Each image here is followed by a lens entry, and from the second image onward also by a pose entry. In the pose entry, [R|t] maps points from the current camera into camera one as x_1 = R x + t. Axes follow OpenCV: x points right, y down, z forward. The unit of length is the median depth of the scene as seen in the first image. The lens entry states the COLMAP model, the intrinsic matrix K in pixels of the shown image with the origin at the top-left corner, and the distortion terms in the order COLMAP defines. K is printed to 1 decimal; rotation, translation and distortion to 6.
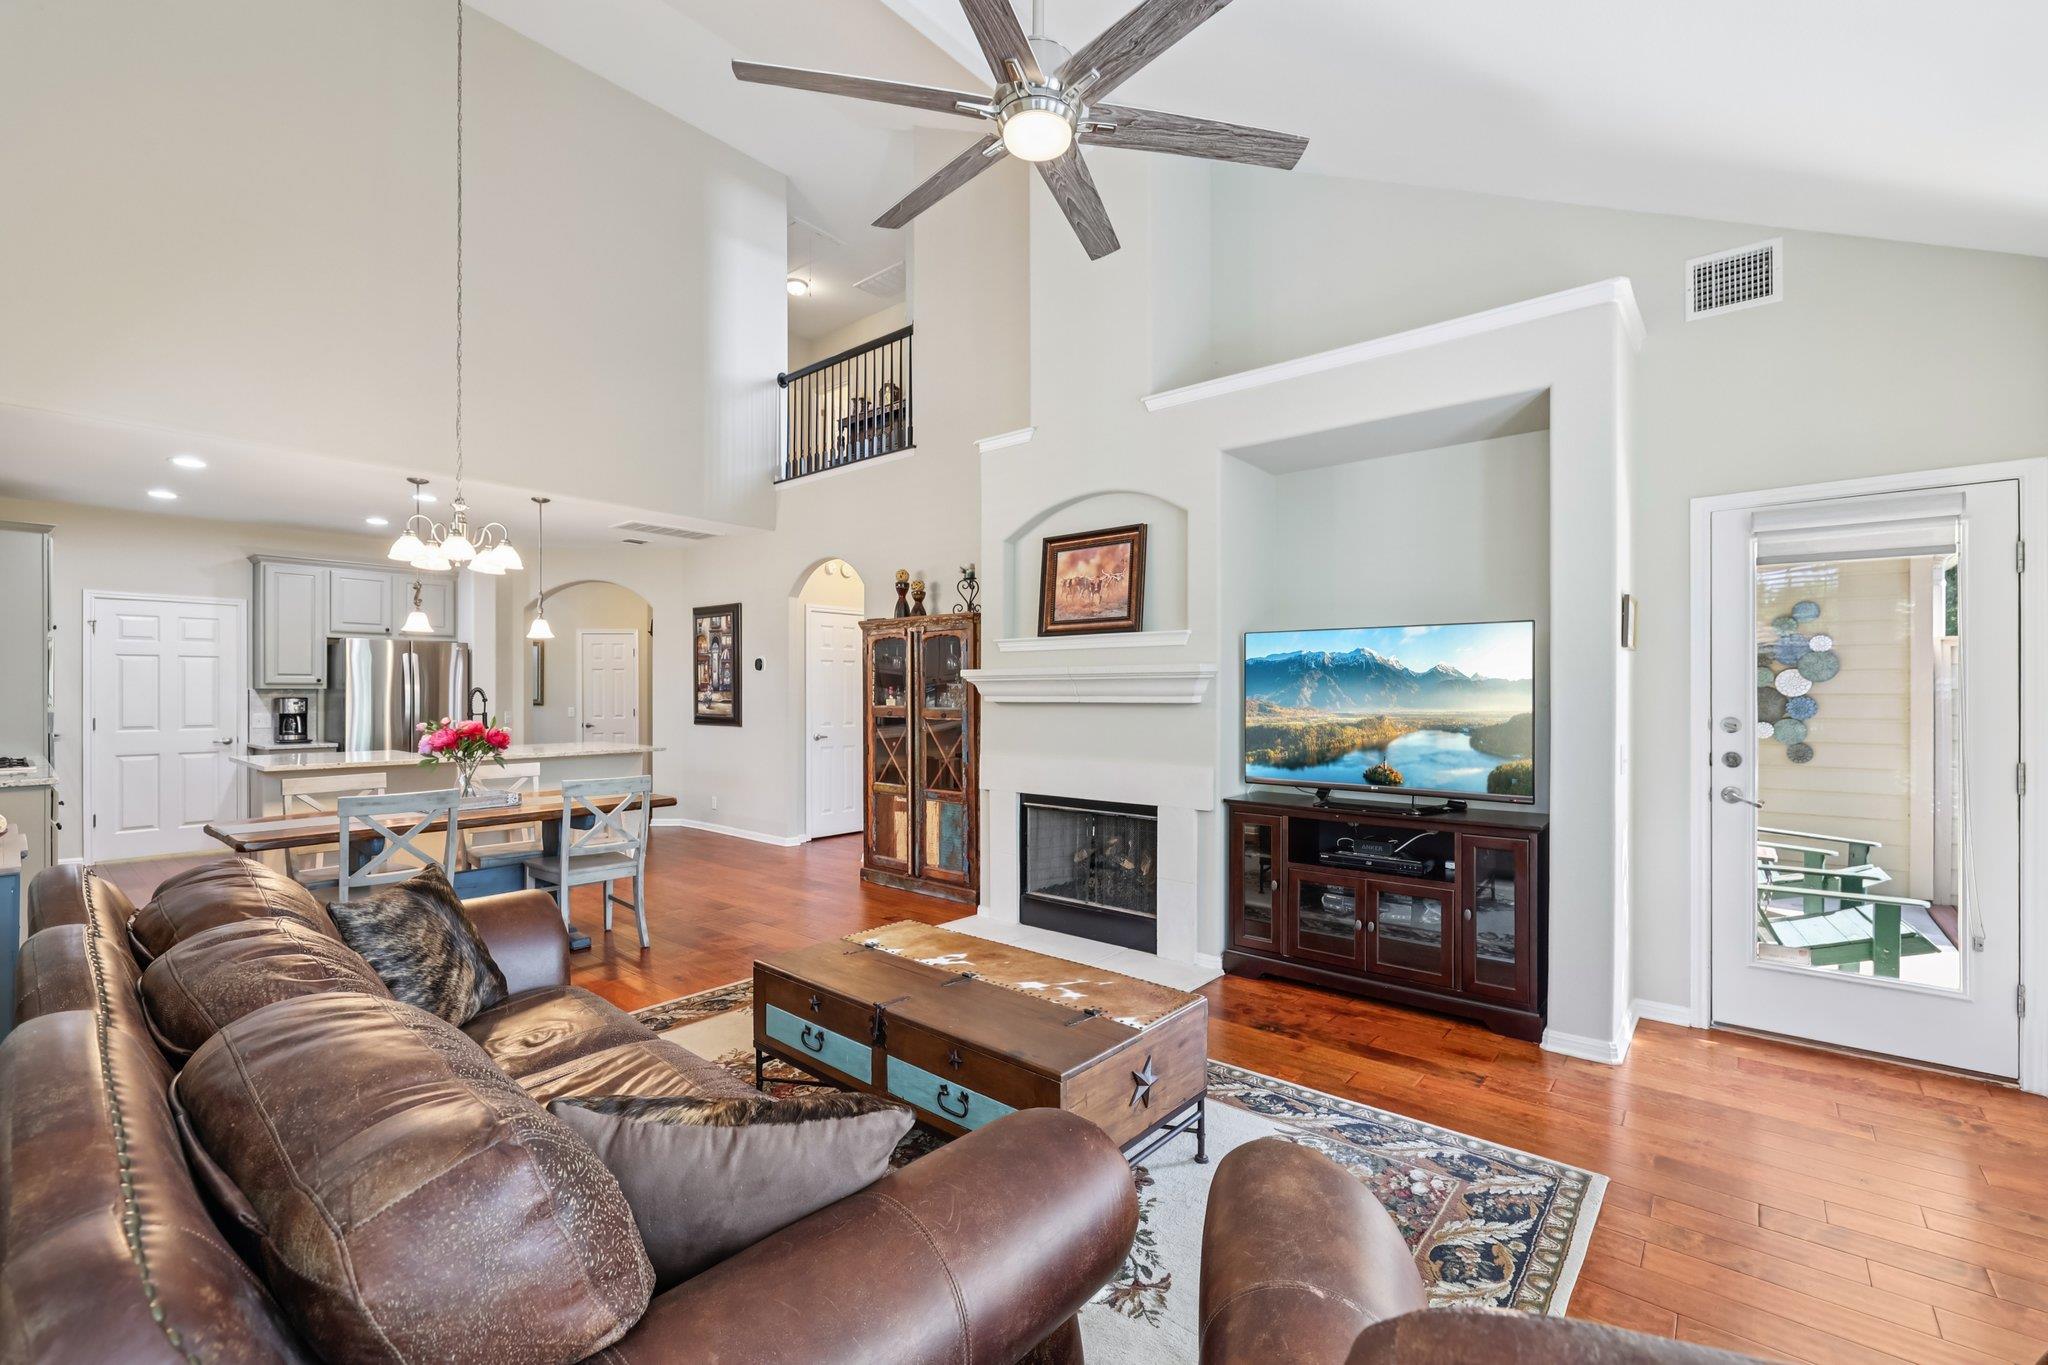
lens RADIAL K [[867.9, 0, 1026.1], [0, 867.9, 691.5], [0, 0, 1]] dist [0.006274, -0.000168]
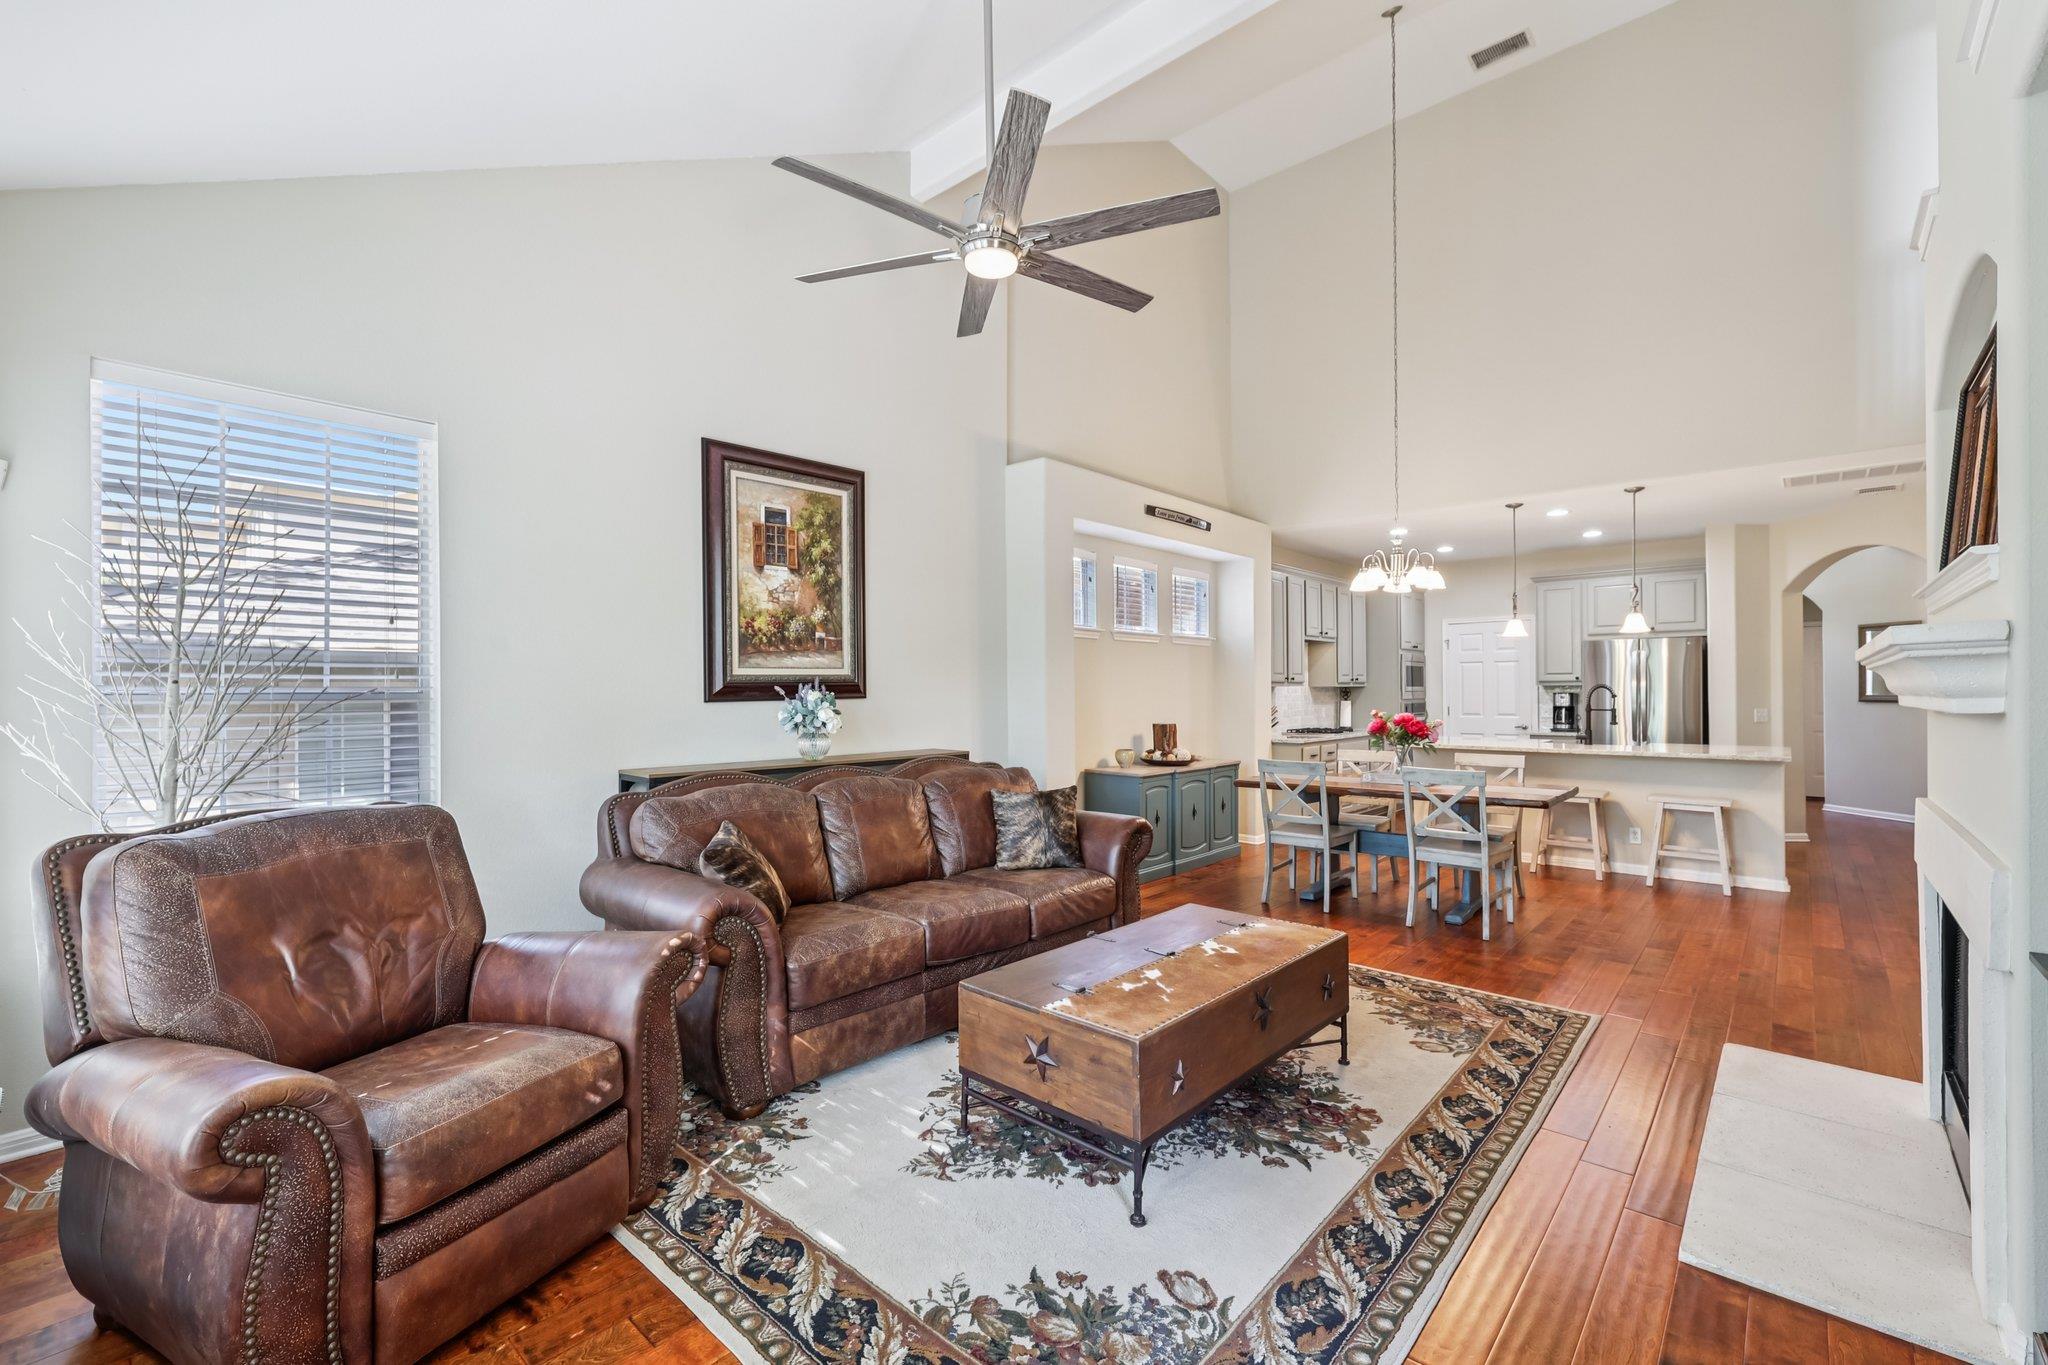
lens RADIAL K [[860.6, 0, 1030.3], [0, 860.6, 685.1], [0, 0, 1]] dist [-0.000873, -0.000083]
pose [[-0.021827, -0.006080, -0.999743, 0.395932], [0.005309, 0.999967, -0.006198, -0.000511], [0.999748, -0.005443, -0.021794, 0.335078]]
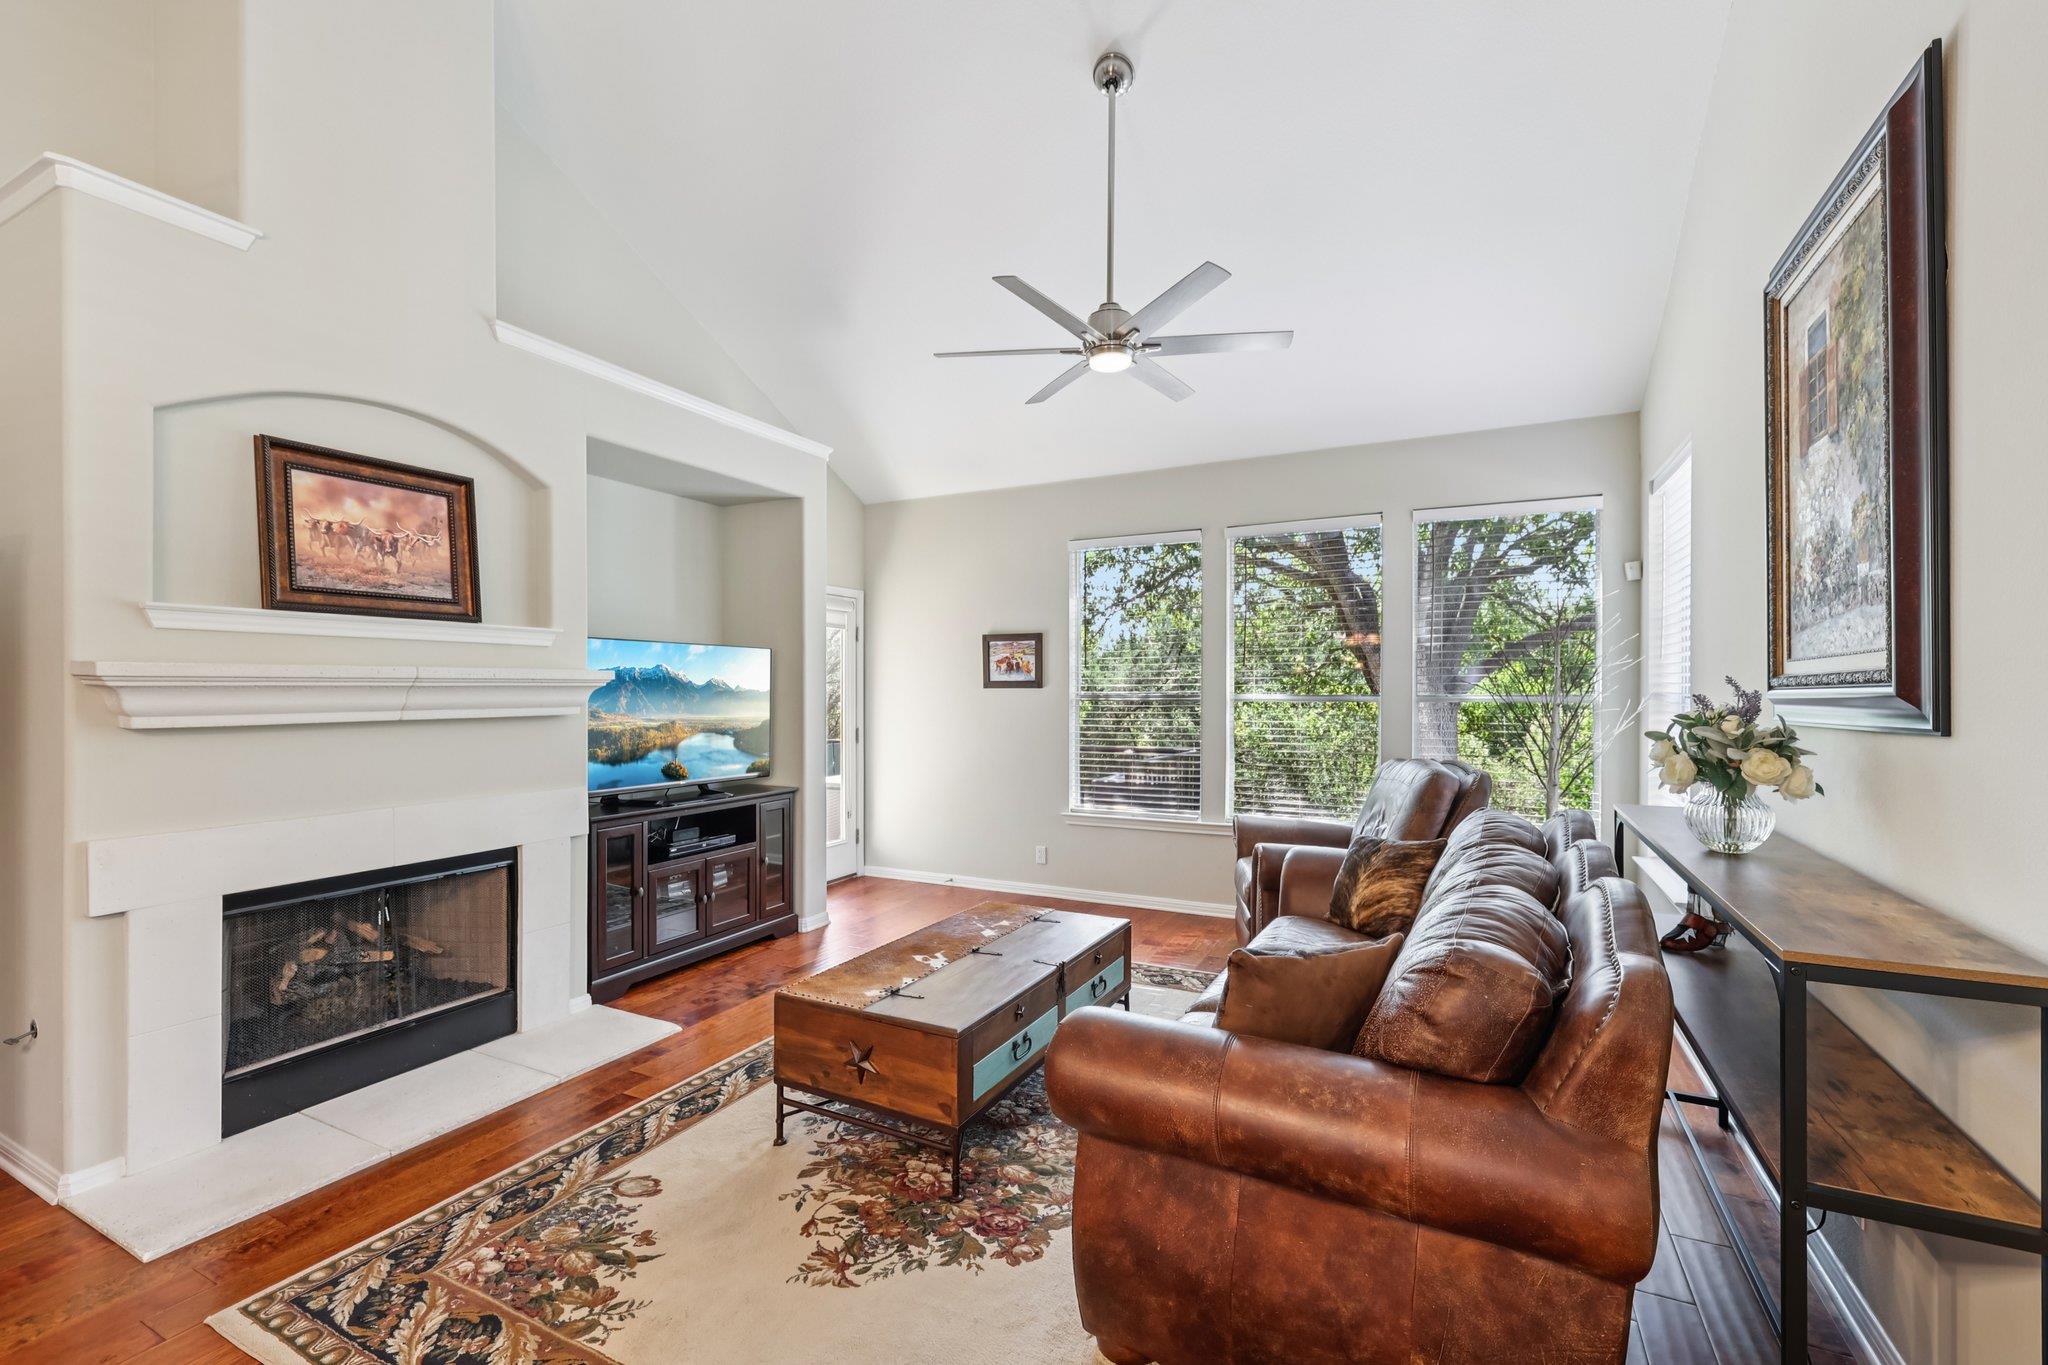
lens RADIAL K [[867.9, 0, 1026.1], [0, 867.9, 691.5], [0, 0, 1]] dist [0.006274, -0.000168]
pose [[-0.233003, -0.000705, 0.972476, -0.475895], [0.000882, 0.999999, 0.000936, -0.006479], [-0.972476, 0.001076, -0.233002, 0.474195]]
